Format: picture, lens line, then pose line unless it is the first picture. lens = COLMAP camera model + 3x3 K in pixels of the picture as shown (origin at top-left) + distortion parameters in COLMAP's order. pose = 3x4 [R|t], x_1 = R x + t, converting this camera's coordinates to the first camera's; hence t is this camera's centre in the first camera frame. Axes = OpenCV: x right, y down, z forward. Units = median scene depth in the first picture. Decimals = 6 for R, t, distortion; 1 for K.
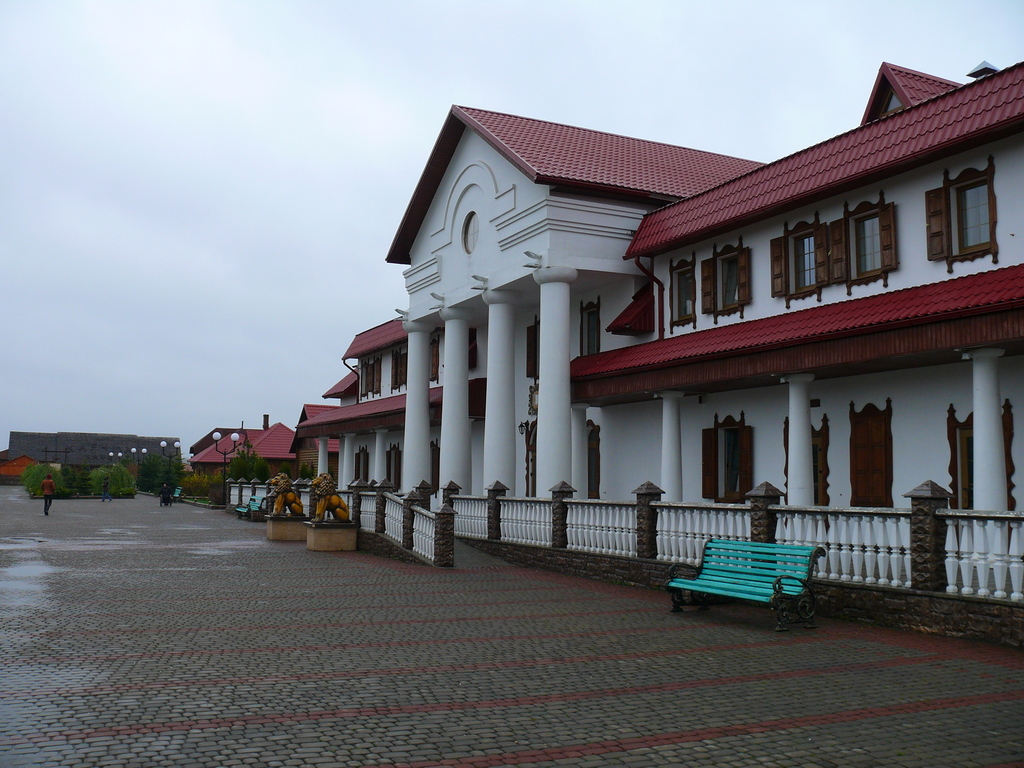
lens RADIAL K [[1057.5, 0, 512.0], [0, 1057.5, 384.0], [0, 0, 1]] dist [-0.193103, 0.215874]
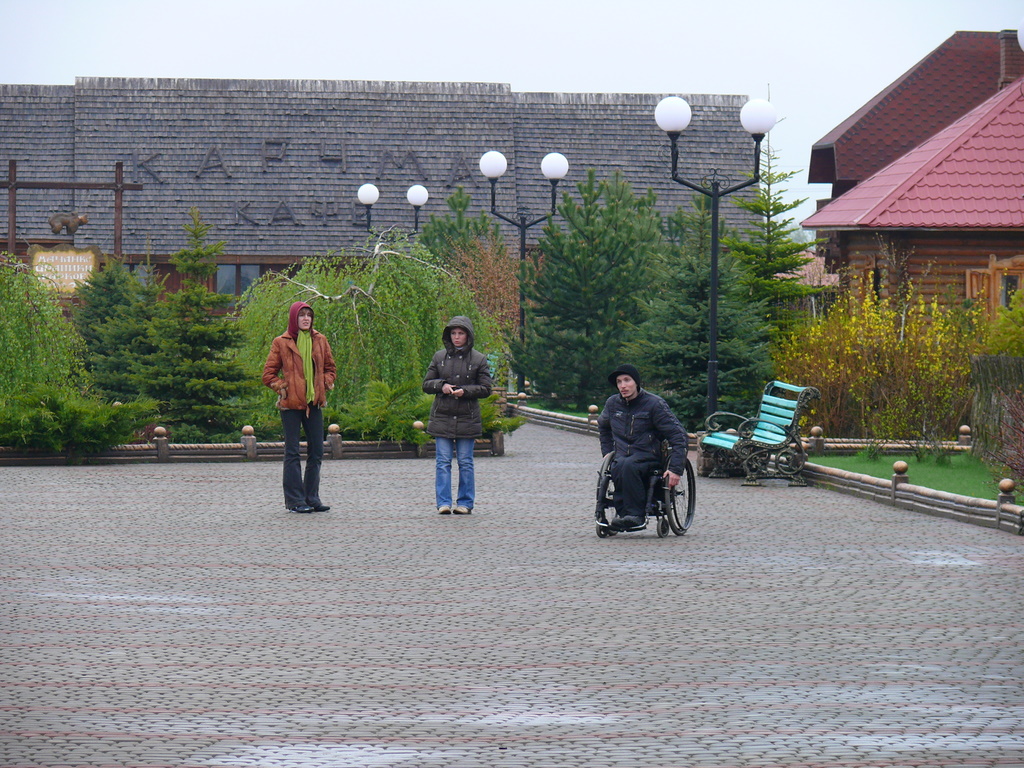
lens RADIAL K [[5640.7, 0, 512.0], [0, 5640.7, 384.0], [0, 0, 1]] dist [0.022409, 0.324802]
pose [[0.940258, -0.000314, -0.340463, -0.052741], [0.034672, 0.994889, 0.094836, 0.013377], [0.338693, -0.100974, 0.935463, 0.144605]]
